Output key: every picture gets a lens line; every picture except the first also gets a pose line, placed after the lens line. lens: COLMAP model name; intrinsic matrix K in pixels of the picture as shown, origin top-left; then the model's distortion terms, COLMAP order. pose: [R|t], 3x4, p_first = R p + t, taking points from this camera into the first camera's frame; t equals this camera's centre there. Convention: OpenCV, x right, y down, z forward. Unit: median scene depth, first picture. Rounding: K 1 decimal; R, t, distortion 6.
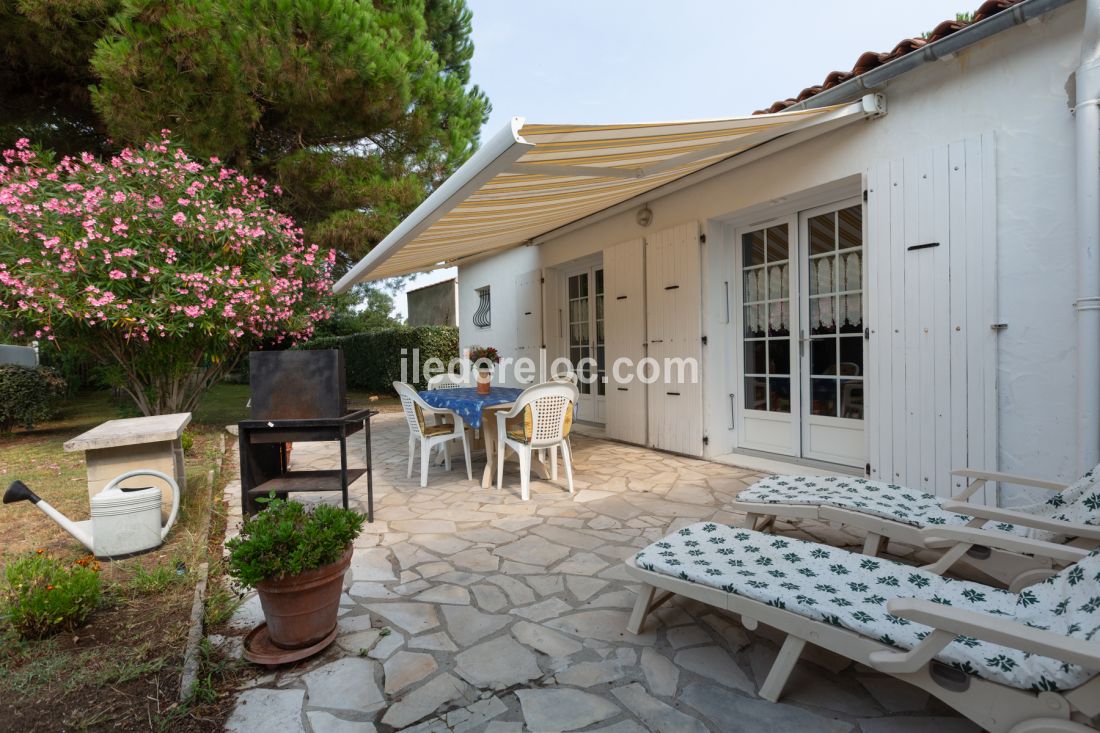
lens RADIAL K [[506.7, 0, 546.9], [0, 506.7, 361.7], [0, 0, 1]] dist [-0.004288, 0.000207]
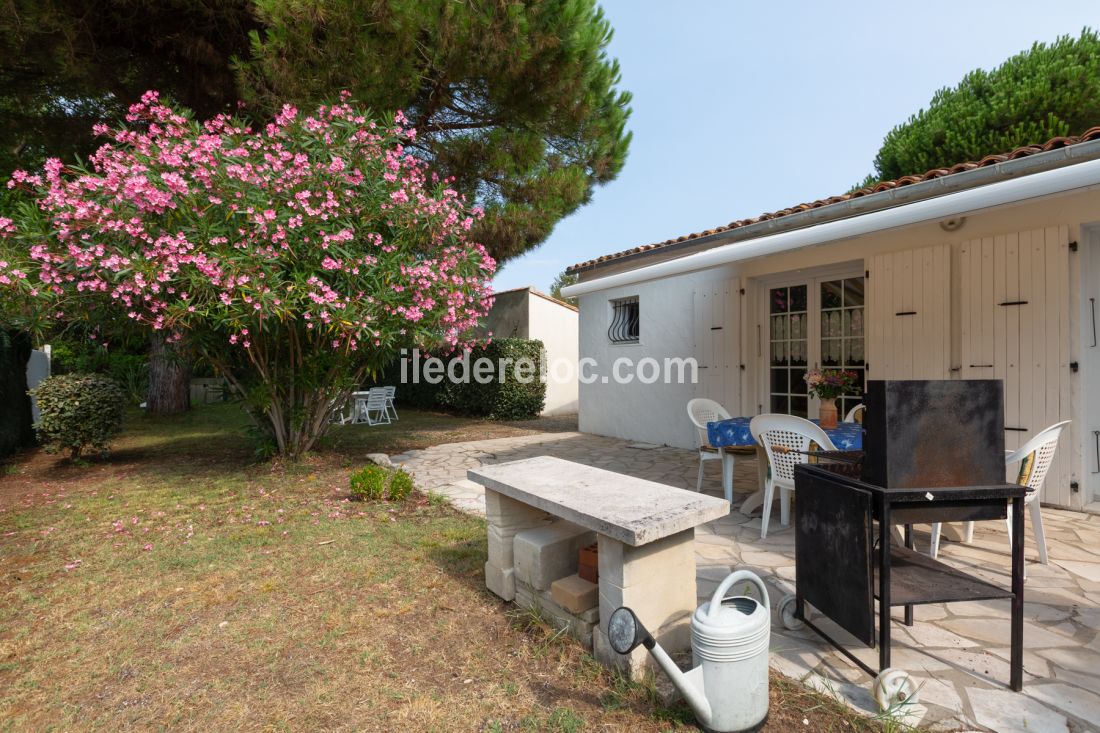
lens RADIAL K [[506.7, 0, 554.6], [0, 506.7, 359.1], [0, 0, 1]] dist [-0.004288, 0.000207]
pose [[0.996701, 0.022471, 0.077987, -0.547533], [-0.019874, 0.999227, -0.033918, -0.008709], [-0.078689, 0.032257, 0.996377, 0.205322]]
